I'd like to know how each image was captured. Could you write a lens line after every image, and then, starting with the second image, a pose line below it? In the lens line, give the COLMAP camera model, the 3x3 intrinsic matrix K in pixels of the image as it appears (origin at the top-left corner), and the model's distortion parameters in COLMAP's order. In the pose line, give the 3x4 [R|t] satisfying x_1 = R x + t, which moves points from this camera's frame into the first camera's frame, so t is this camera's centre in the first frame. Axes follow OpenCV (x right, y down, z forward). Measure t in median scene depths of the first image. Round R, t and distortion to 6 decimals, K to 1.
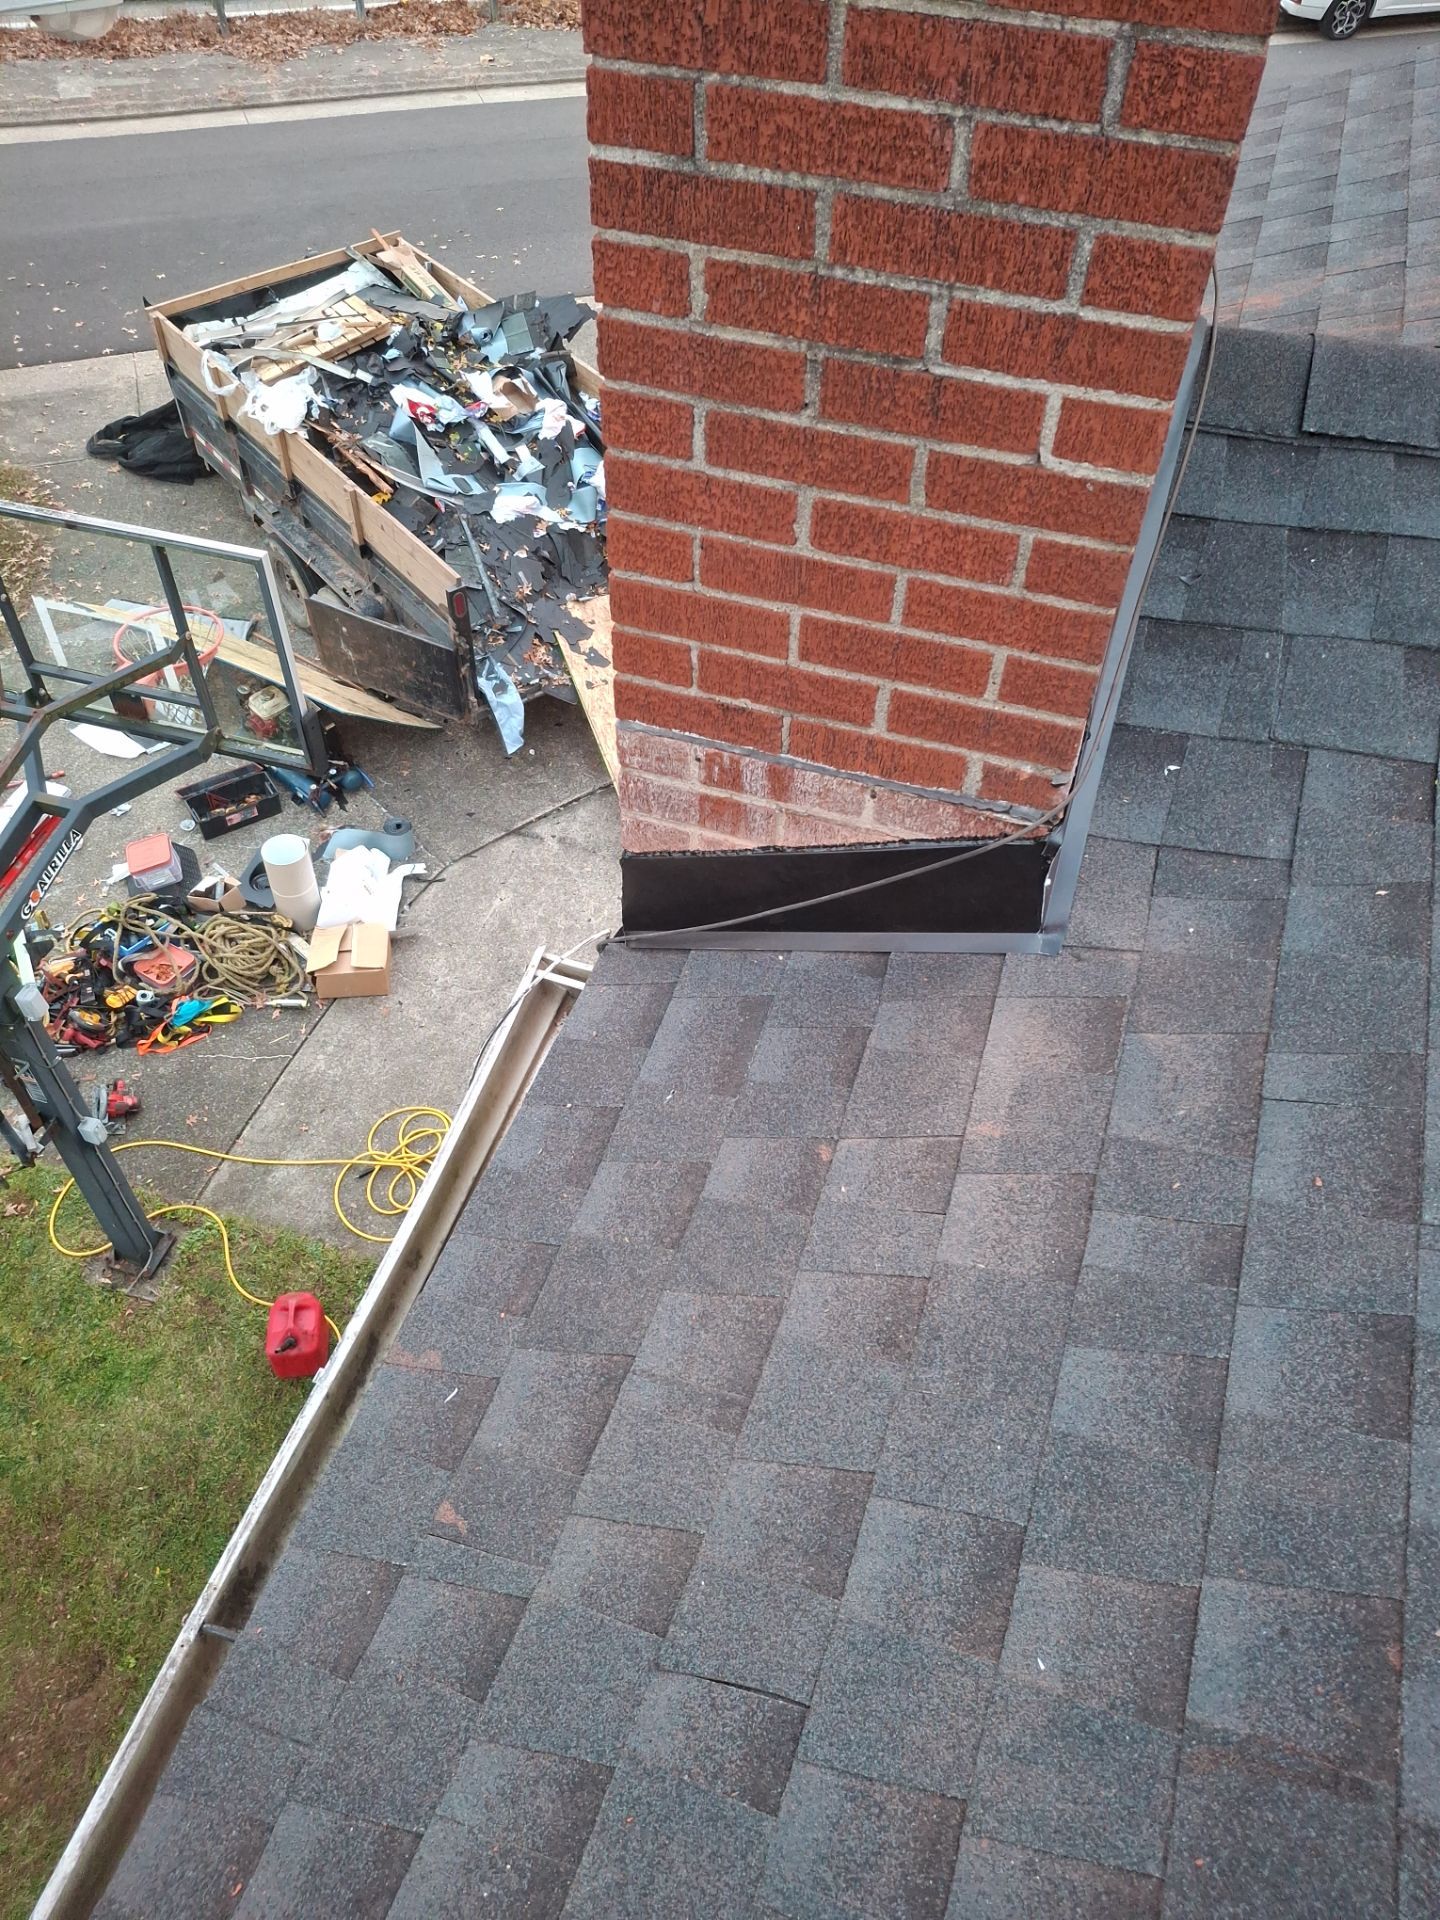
lens RADIAL K [[1430.8, 0, 726.0], [0, 1430.8, 931.9], [0, 0, 1]] dist [0.094041, -0.182700]
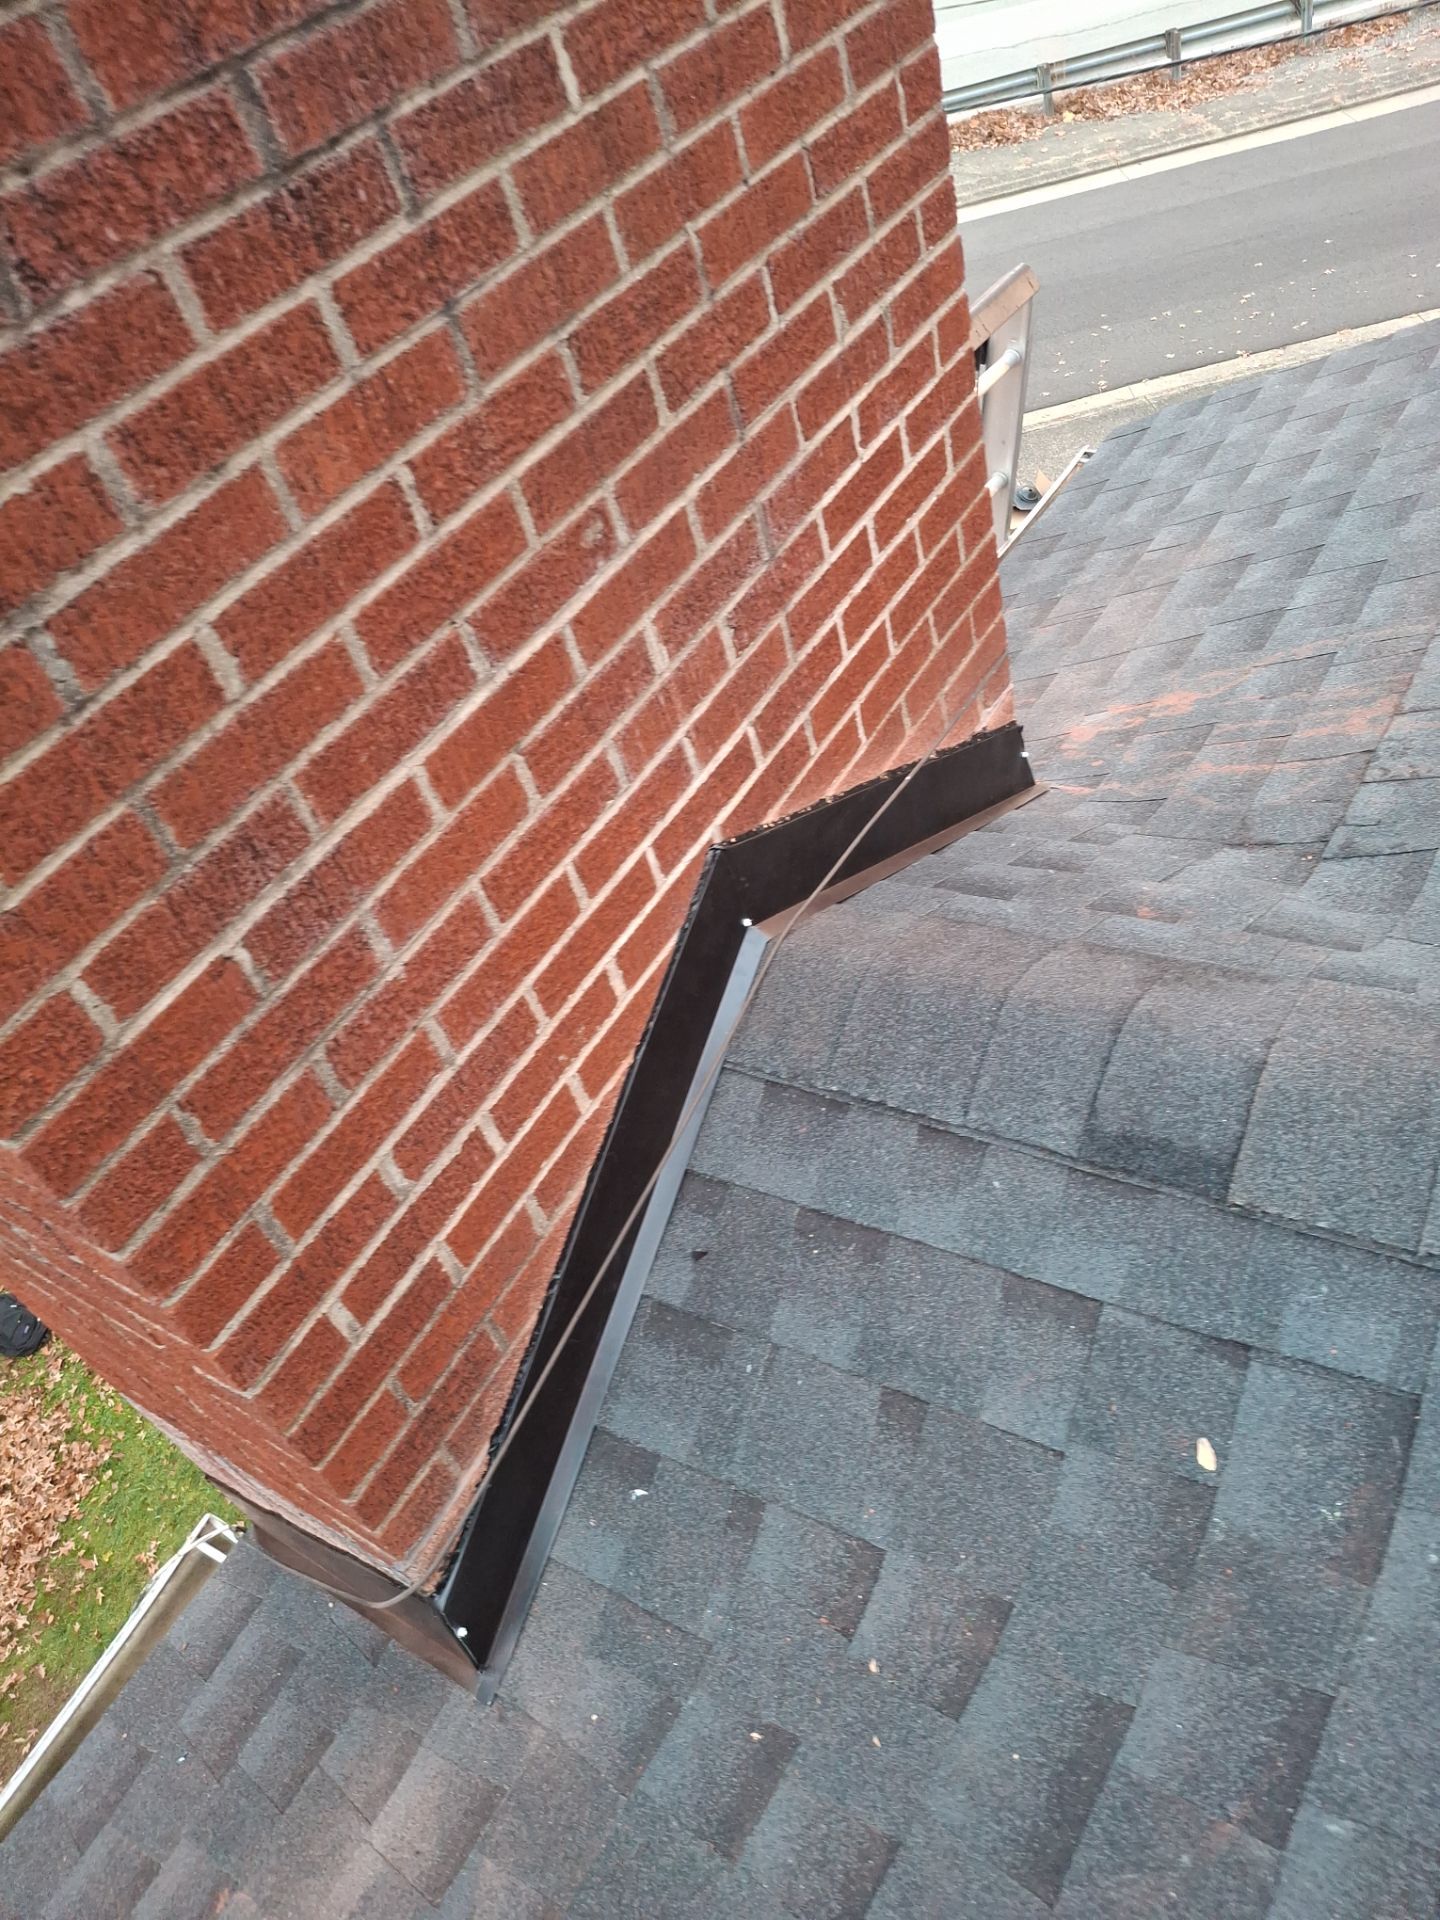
lens RADIAL K [[1430.8, 0, 726.0], [0, 1430.8, 931.9], [0, 0, 1]] dist [0.094041, -0.182700]
pose [[0.939663, -0.009329, -0.341974, 0.657837], [-0.003793, 0.999282, -0.037685, -0.419857], [0.342080, 0.036708, 0.938954, 0.164918]]
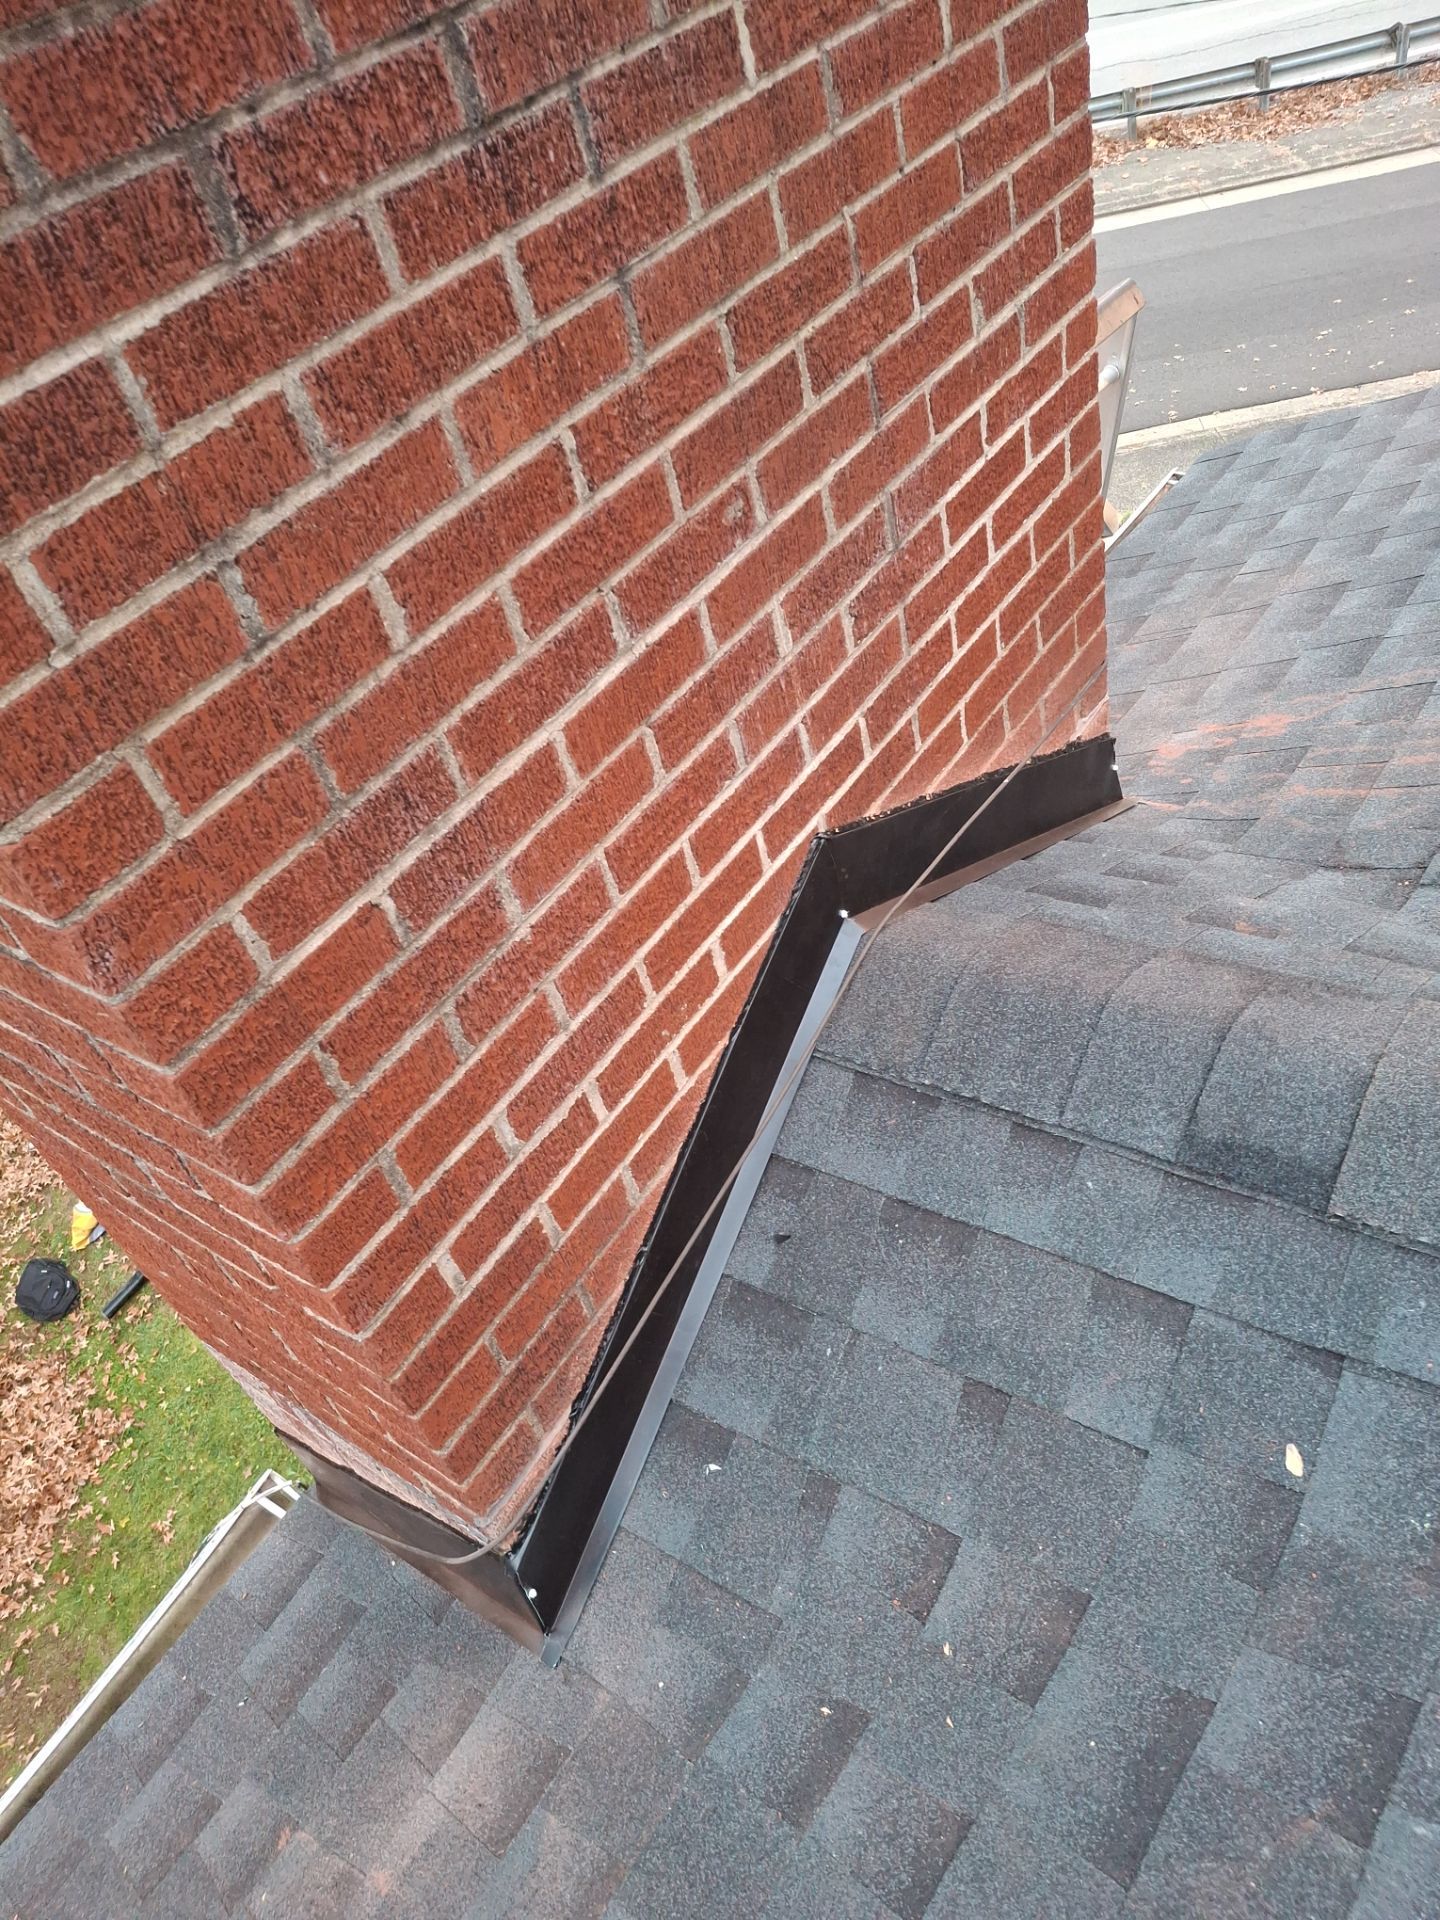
lens RADIAL K [[1430.8, 0, 720.0], [0, 1430.8, 960.0], [0, 0, 1]] dist [0.093788, -0.182359]
pose [[0.930892, 0.046939, -0.362267, 0.615998], [-0.061160, 0.997738, -0.027882, -0.399309], [0.360139, 0.048112, 0.931657, 0.143382]]
